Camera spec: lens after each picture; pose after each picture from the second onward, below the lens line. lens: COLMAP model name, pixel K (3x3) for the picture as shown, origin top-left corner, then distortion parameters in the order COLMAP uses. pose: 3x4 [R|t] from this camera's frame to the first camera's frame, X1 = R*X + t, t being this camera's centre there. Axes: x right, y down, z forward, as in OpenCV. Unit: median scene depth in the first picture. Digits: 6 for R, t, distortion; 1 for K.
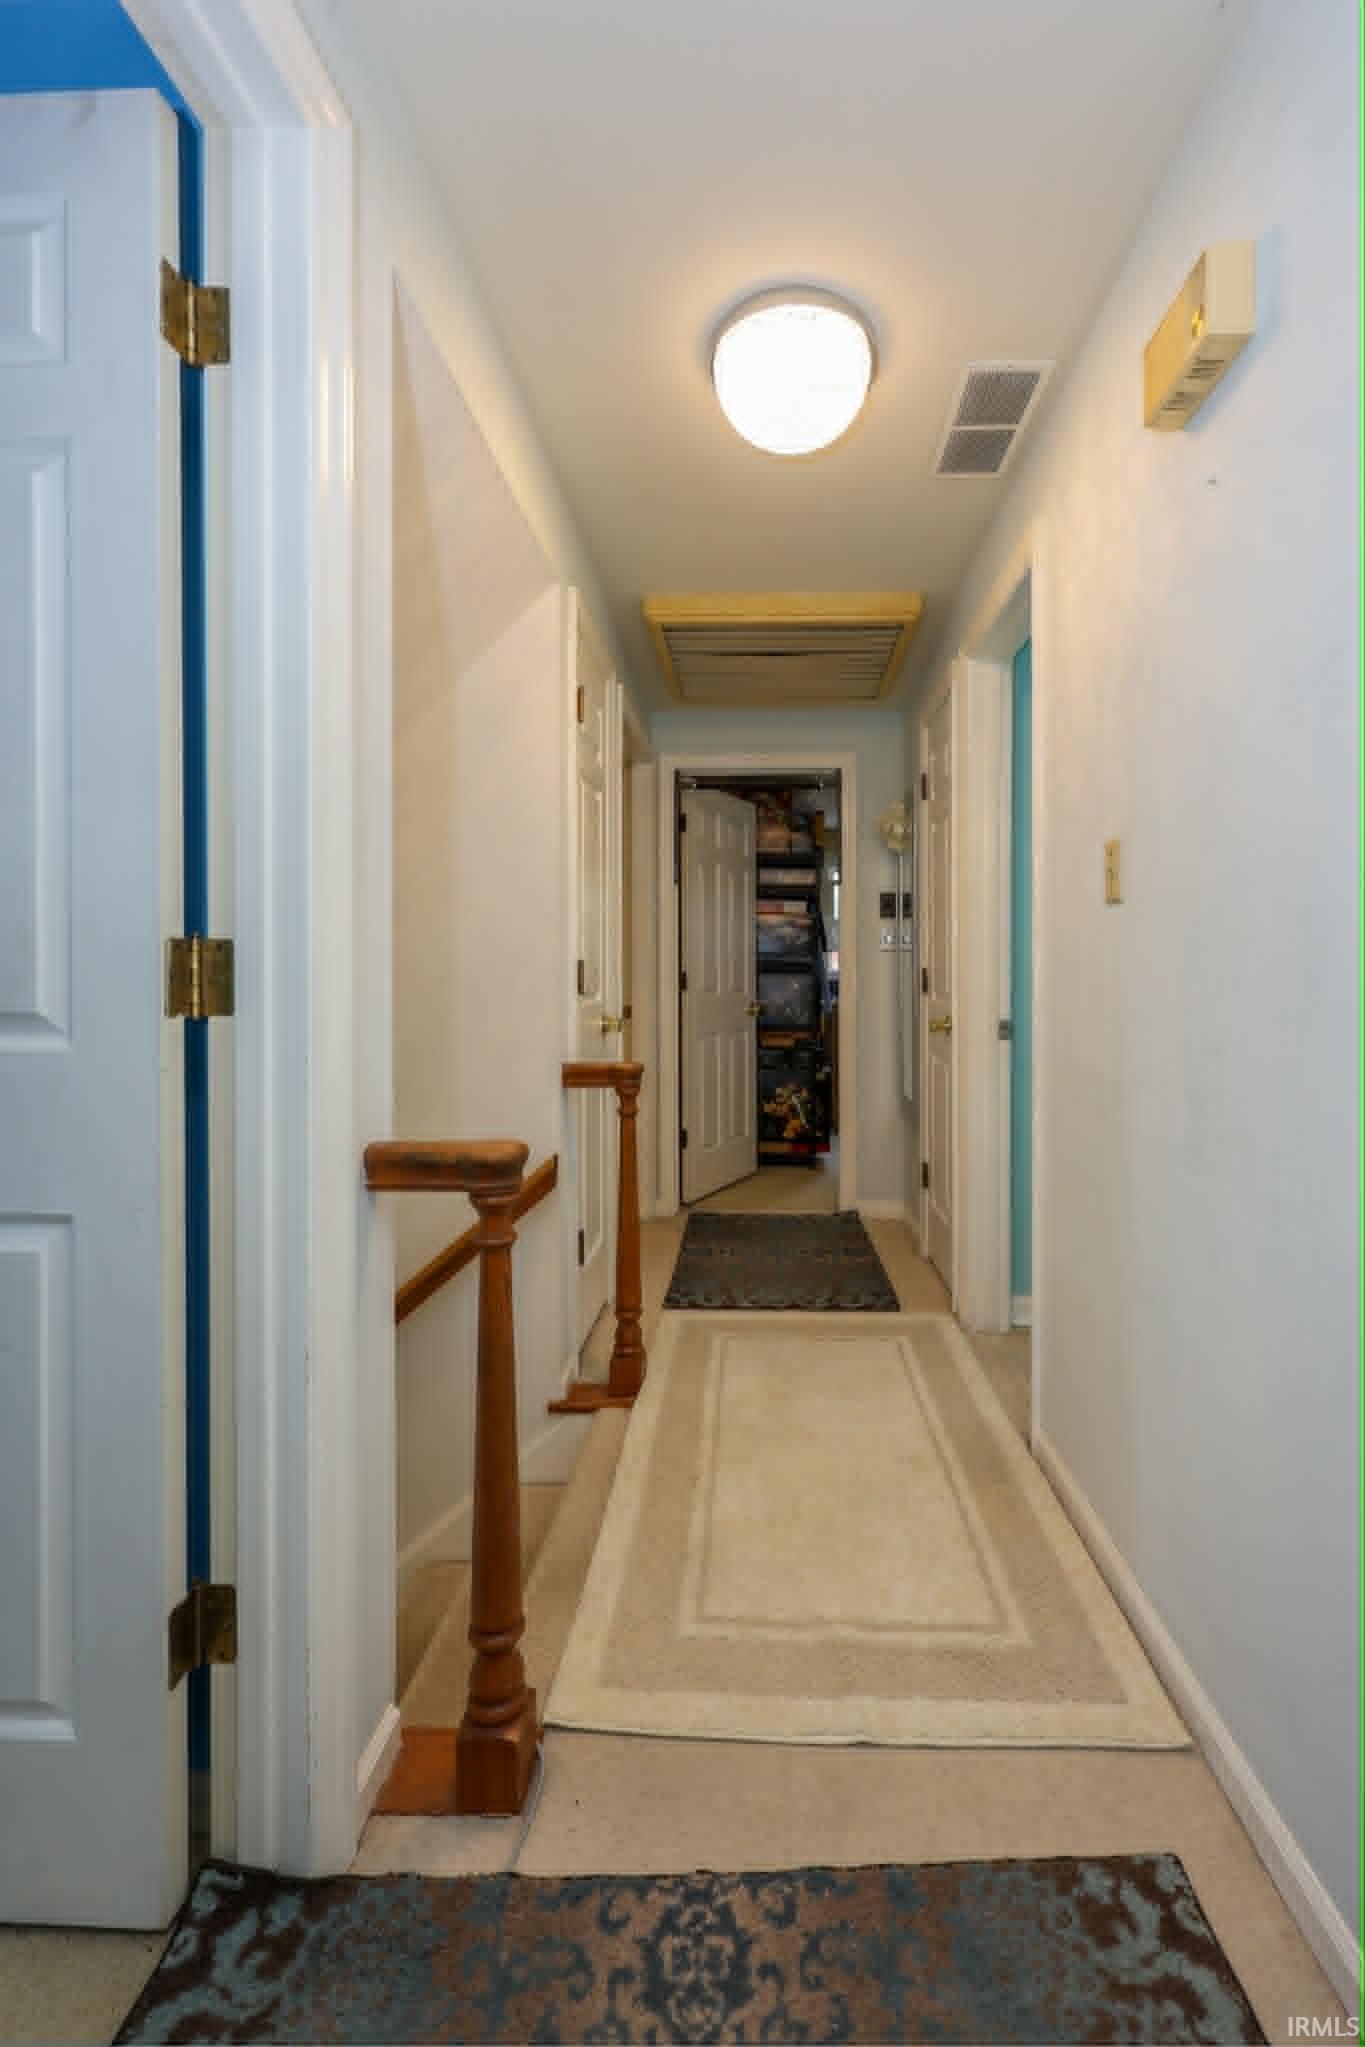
lens RADIAL K [[840.1, 0, 732.3], [0, 840.1, 983.3], [0, 0, 1]] dist [-0.004468, -0.000033]
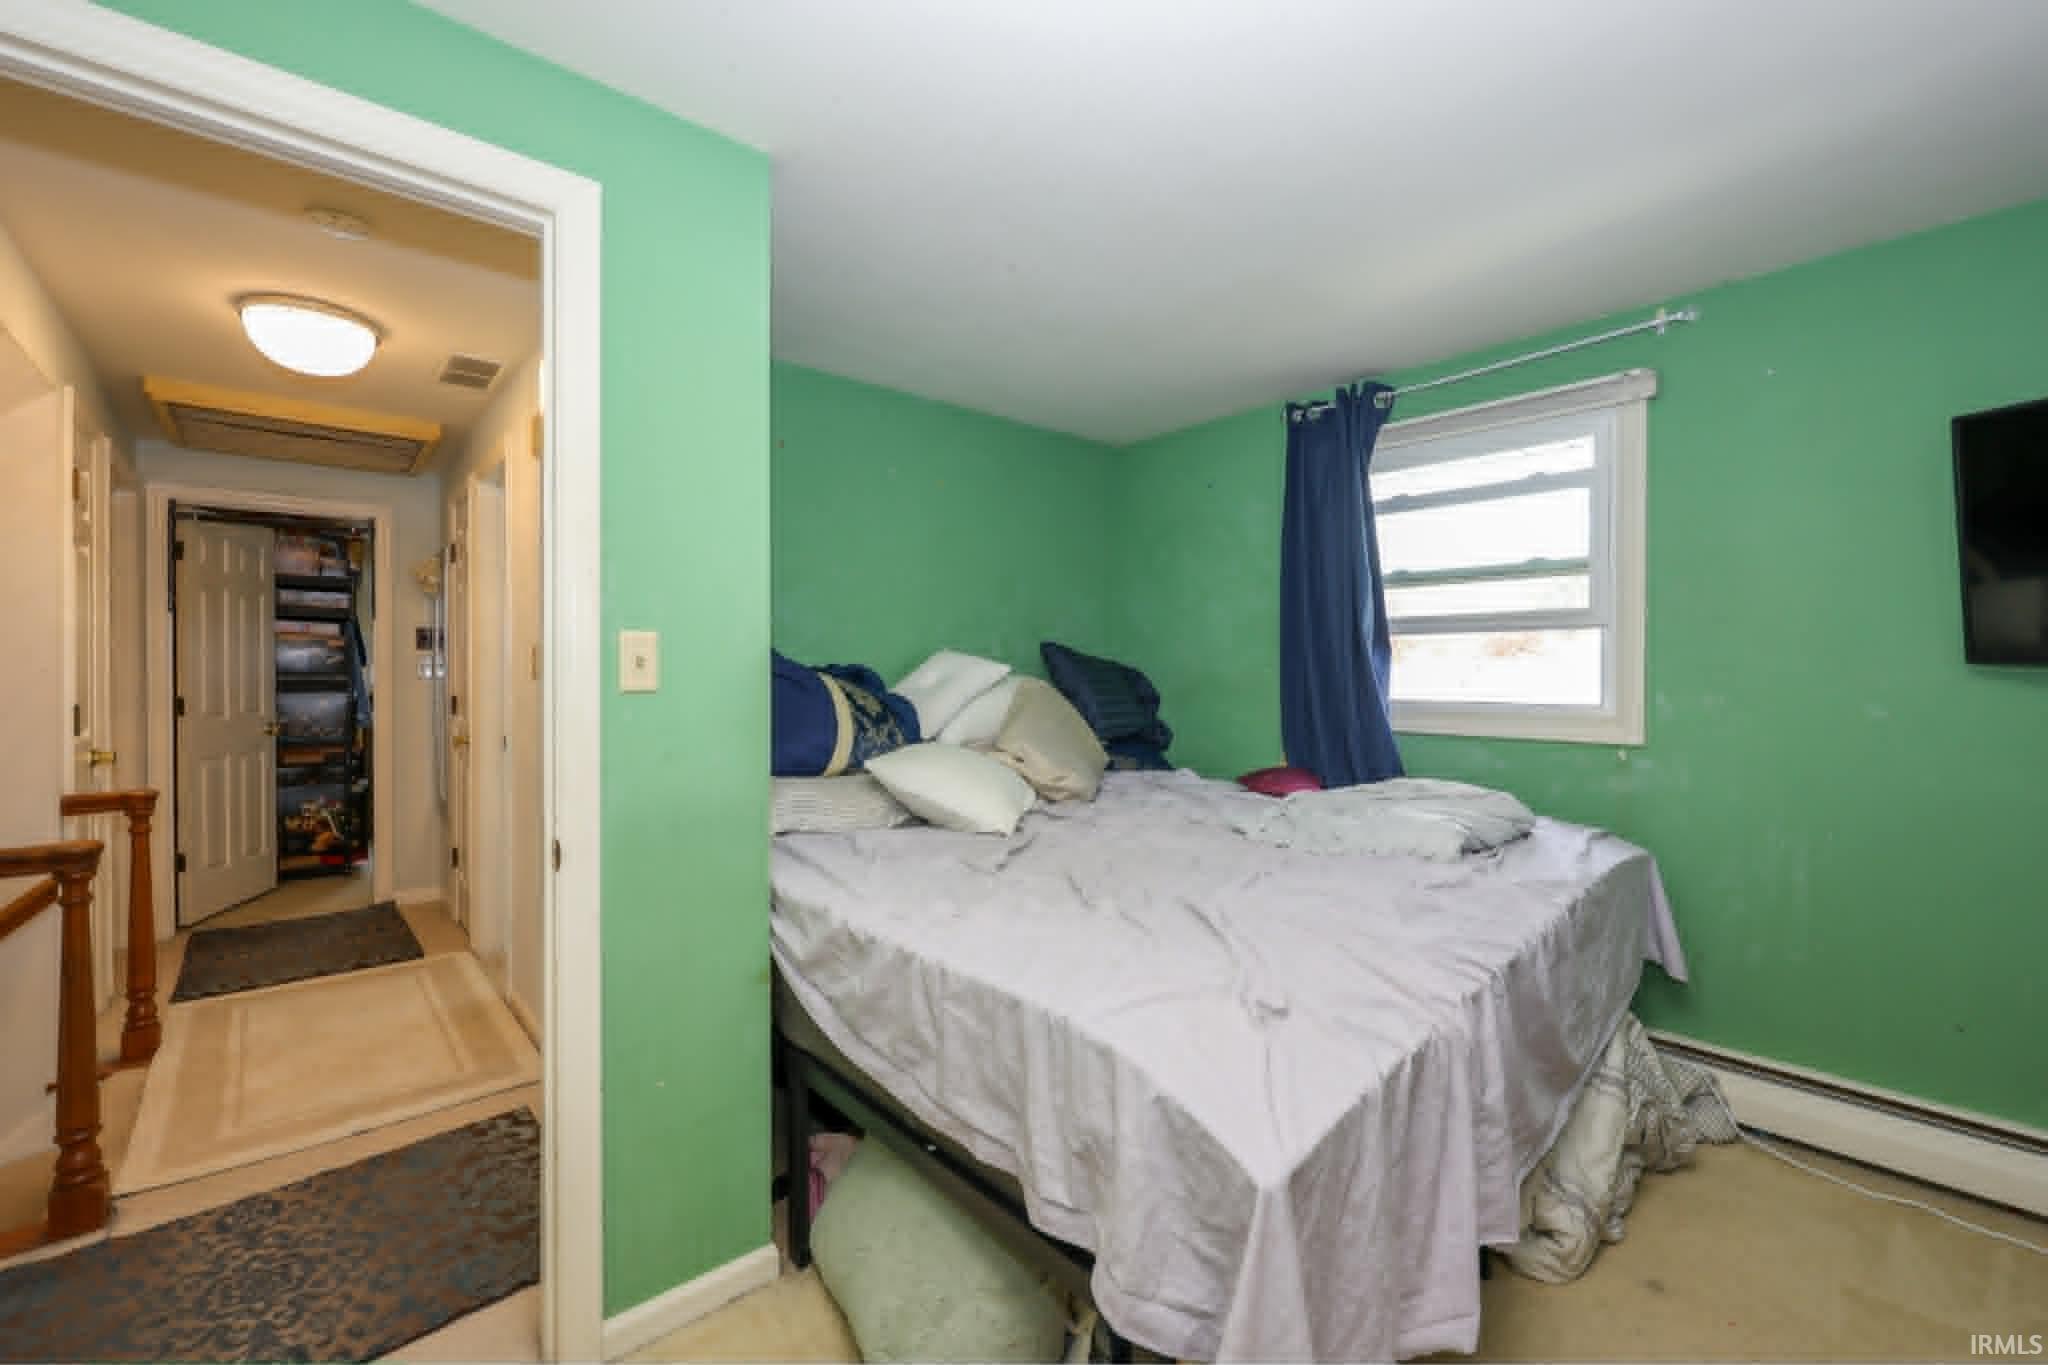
lens RADIAL K [[840.5, 0, 1030.7], [0, 840.5, 674.4], [0, 0, 1]] dist [-0.004468, -0.000033]
pose [[0.720446, -0.002418, 0.693507, -0.019898], [0.001631, 0.999997, 0.001793, -0.043565], [-0.693509, -0.000161, 0.720448, -0.457807]]
